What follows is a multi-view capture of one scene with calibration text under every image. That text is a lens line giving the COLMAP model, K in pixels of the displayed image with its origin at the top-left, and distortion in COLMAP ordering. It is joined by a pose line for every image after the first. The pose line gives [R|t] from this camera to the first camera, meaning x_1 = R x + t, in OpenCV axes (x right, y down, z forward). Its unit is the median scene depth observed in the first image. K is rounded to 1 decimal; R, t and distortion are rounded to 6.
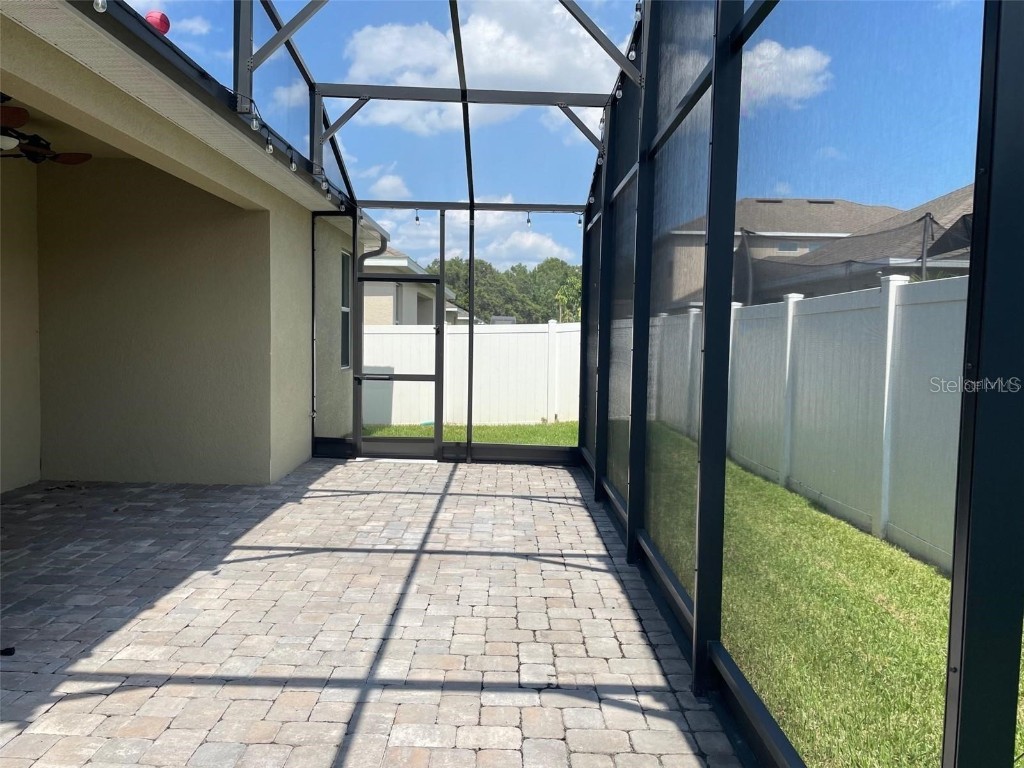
lens RADIAL K [[774.7, 0, 518.8], [0, 774.7, 387.4], [0, 0, 1]] dist [0.097591, -0.122915]
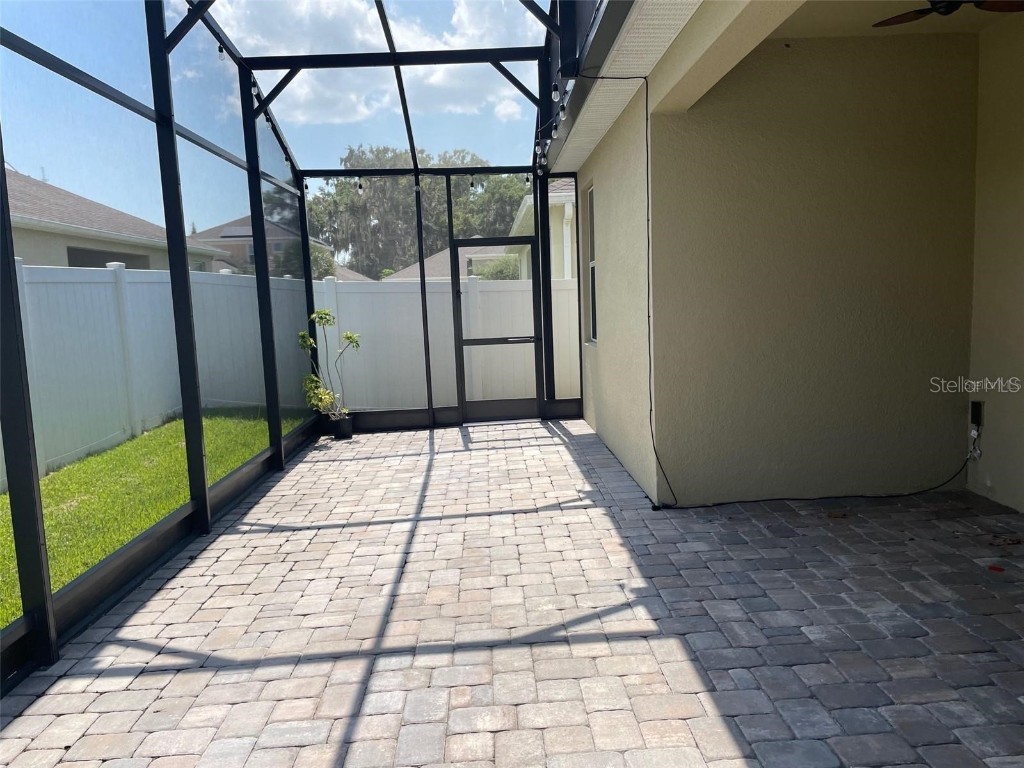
lens RADIAL K [[774.7, 0, 518.8], [0, 774.7, 387.4], [0, 0, 1]] dist [0.097591, -0.122915]
pose [[-0.999349, 0.026182, -0.024819, -0.279272], [0.021147, 0.982514, 0.184982, -0.136321], [0.029229, 0.184337, -0.982428, 1.902227]]
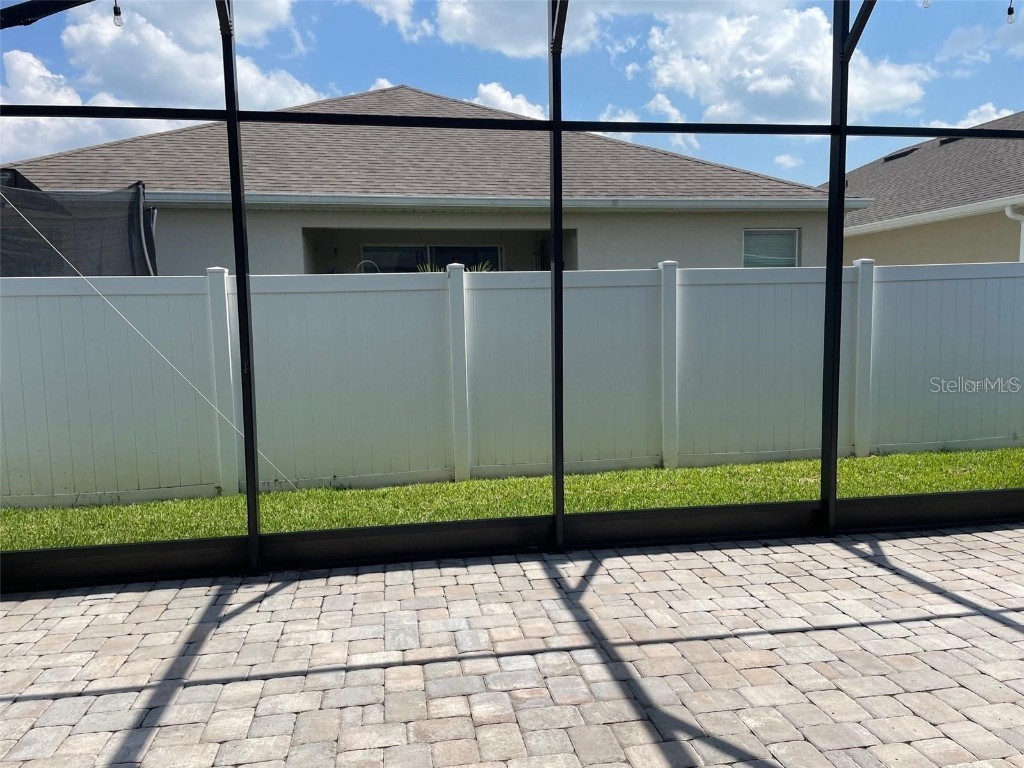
lens RADIAL K [[774.7, 0, 518.8], [0, 774.7, 387.4], [0, 0, 1]] dist [0.097591, -0.122915]
pose [[-0.162308, -0.108966, 0.980705, -0.909343], [0.079550, 0.989204, 0.123076, -0.120477], [-0.983528, 0.097991, -0.151888, 1.384100]]
